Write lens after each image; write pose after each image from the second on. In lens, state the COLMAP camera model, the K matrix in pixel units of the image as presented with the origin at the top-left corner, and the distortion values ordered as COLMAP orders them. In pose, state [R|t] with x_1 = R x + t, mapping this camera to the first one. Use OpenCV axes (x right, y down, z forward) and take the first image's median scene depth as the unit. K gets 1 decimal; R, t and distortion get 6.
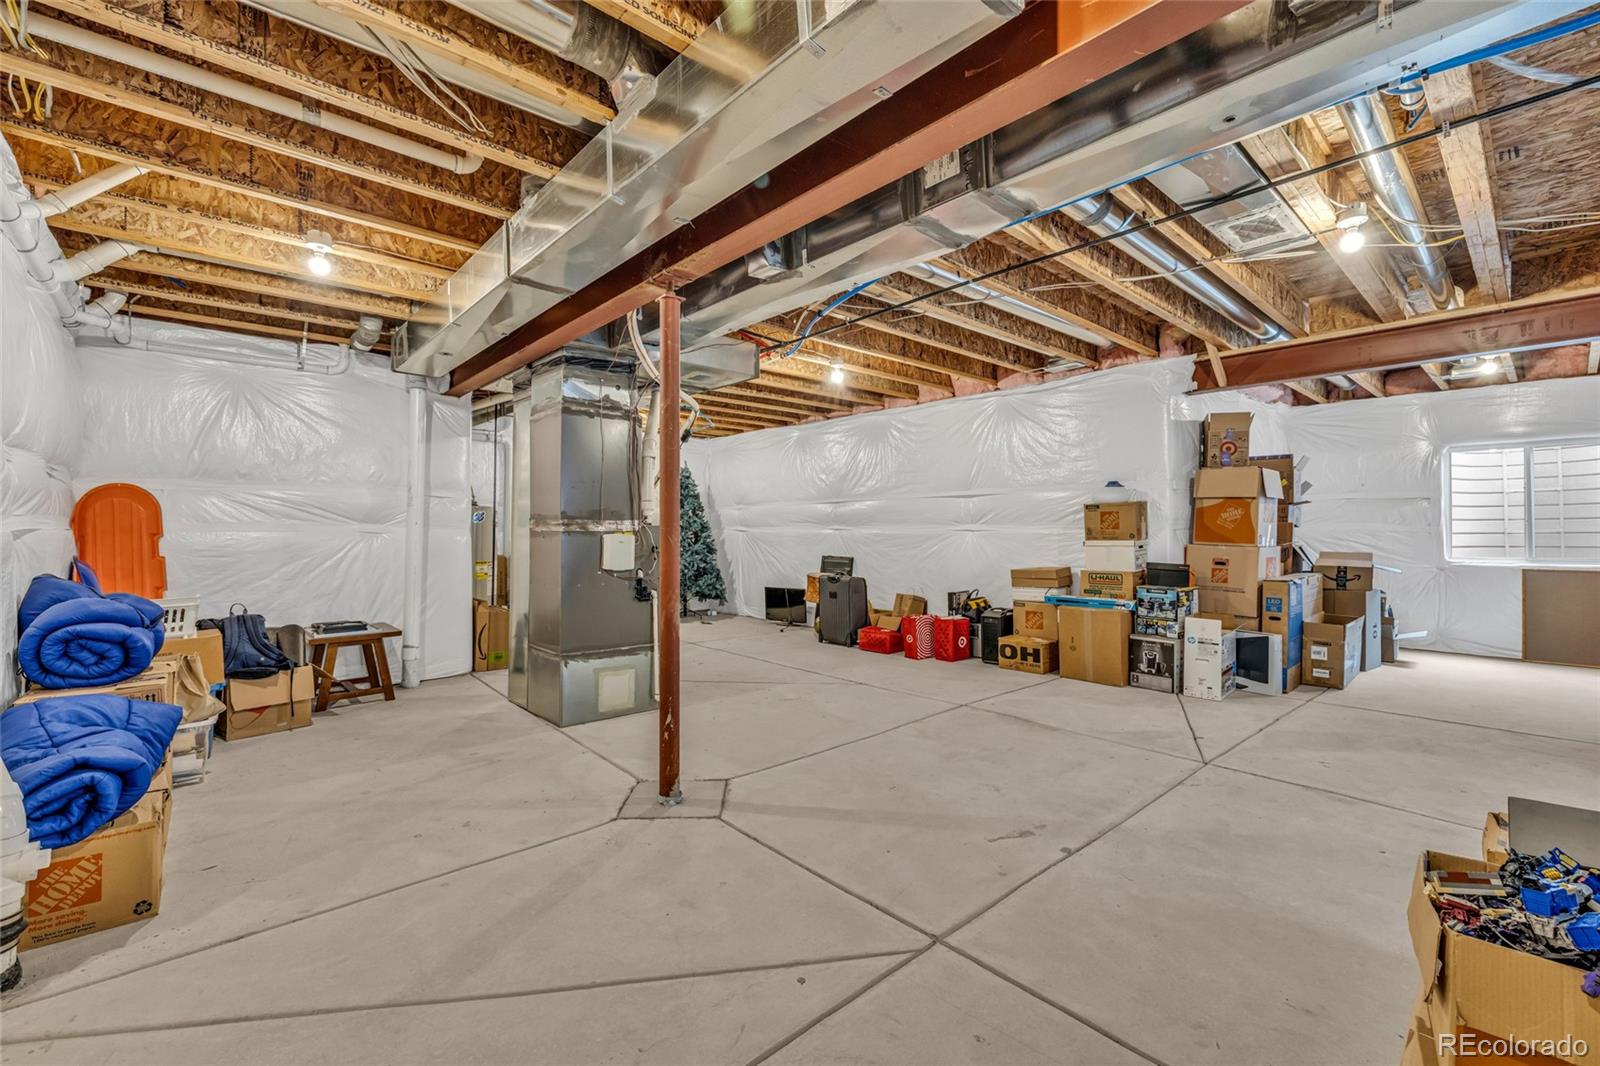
lens RADIAL K [[672.8, 0, 806.4], [0, 672.8, 518.0], [0, 0, 1]] dist [0.012430, -0.000176]
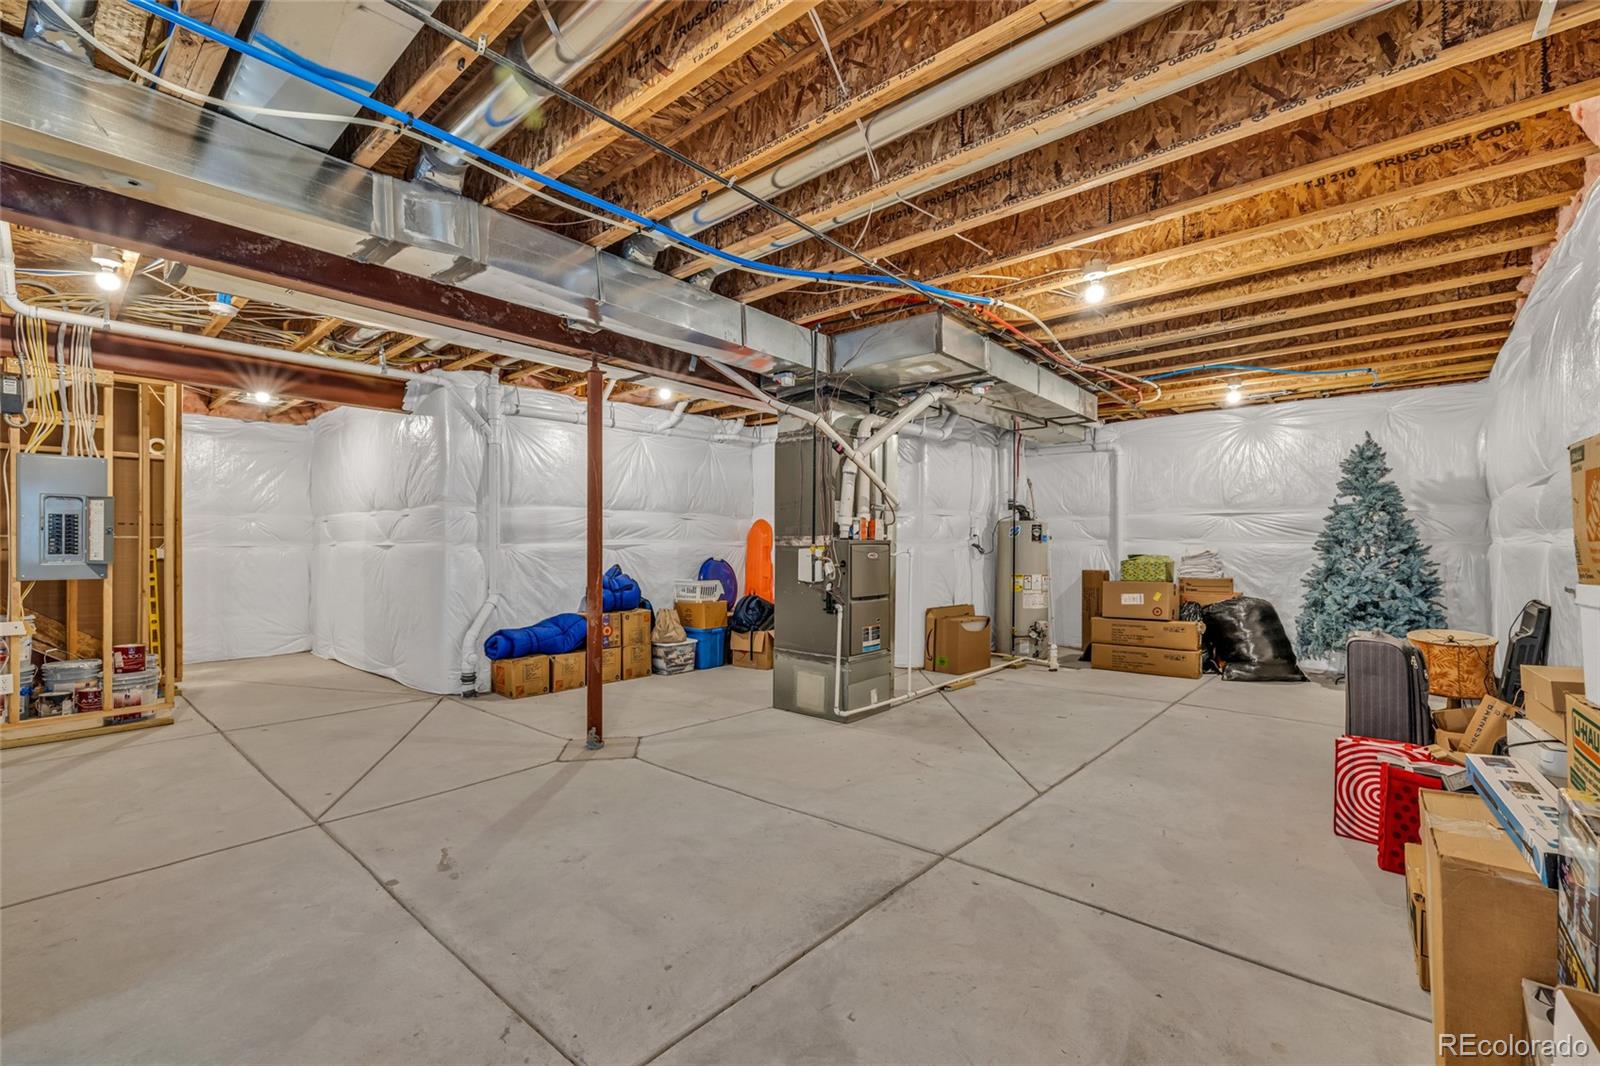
lens RADIAL K [[678.9, 0, 788.4], [0, 678.9, 532.7], [0, 0, 1]] dist [-0.001537, -0.000060]
pose [[0.113435, -0.020988, -0.993324, 1.111820], [0.023251, 0.999559, -0.018465, 0.023532], [0.993273, -0.021001, 0.113873, 1.151332]]
